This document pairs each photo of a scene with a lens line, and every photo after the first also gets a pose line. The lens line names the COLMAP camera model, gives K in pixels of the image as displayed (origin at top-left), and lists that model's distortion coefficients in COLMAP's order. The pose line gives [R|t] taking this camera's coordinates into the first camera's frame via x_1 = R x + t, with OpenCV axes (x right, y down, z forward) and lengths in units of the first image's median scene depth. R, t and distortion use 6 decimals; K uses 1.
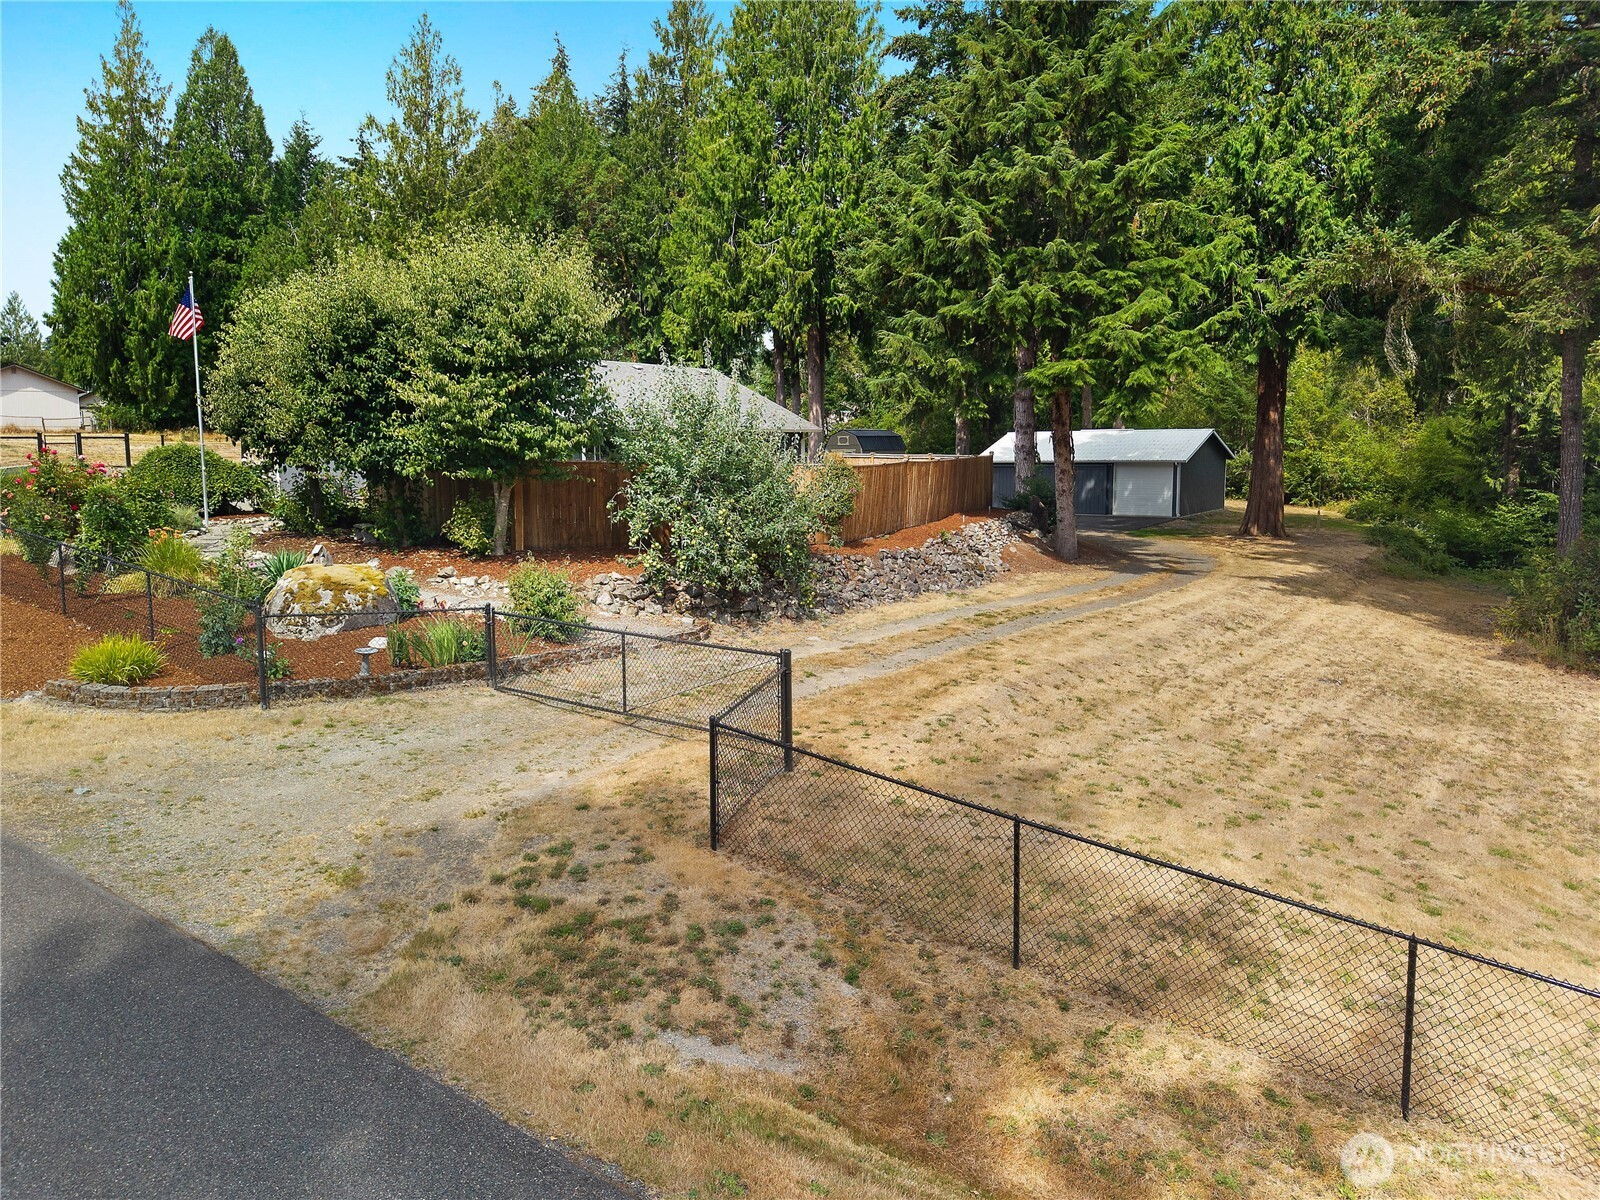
lens RADIAL K [[1115.8, 0, 800.0], [0, 1115.8, 600.0], [0, 0, 1]] dist [0.033013, -0.021960]
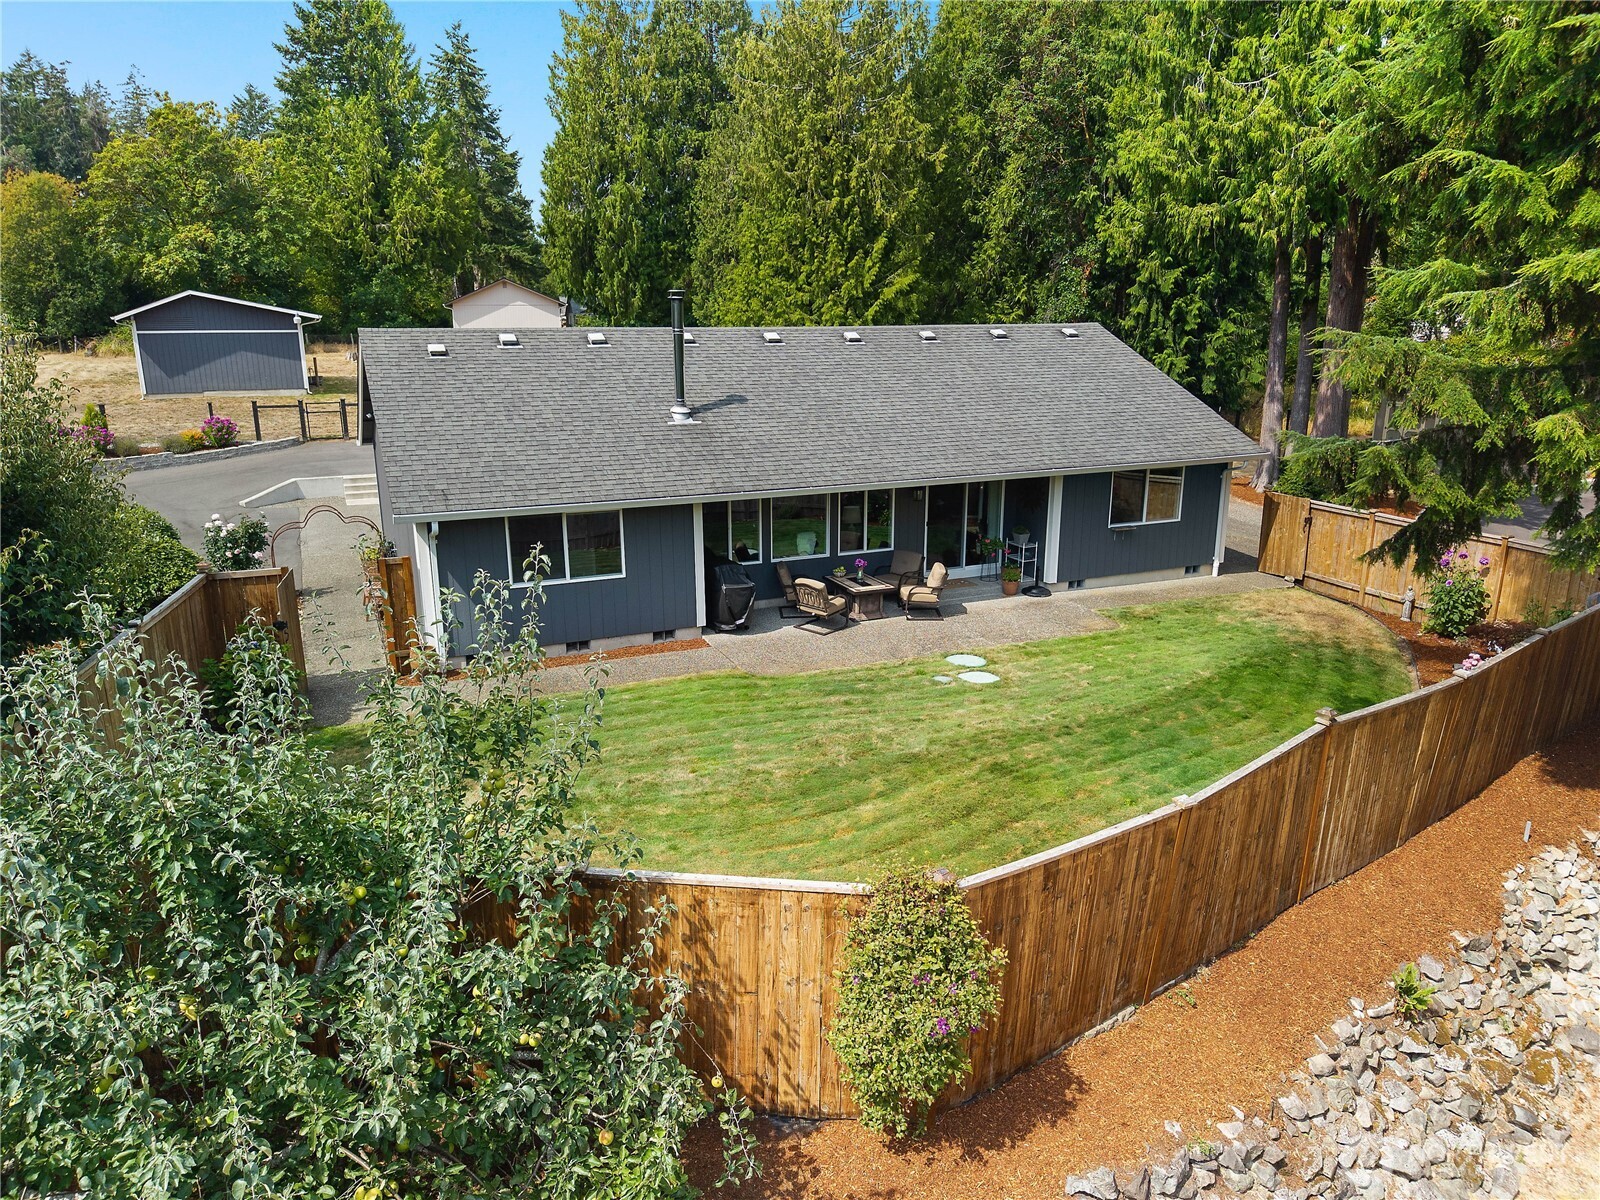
lens RADIAL K [[1115.8, 0, 800.0], [0, 1115.8, 600.0], [0, 0, 1]] dist [0.033013, -0.021960]
pose [[0.878297, 0.117396, -0.463478, 0.061527], [-0.065146, 0.989730, 0.127241, -0.114680], [0.473656, -0.081562, 0.876925, 0.366803]]
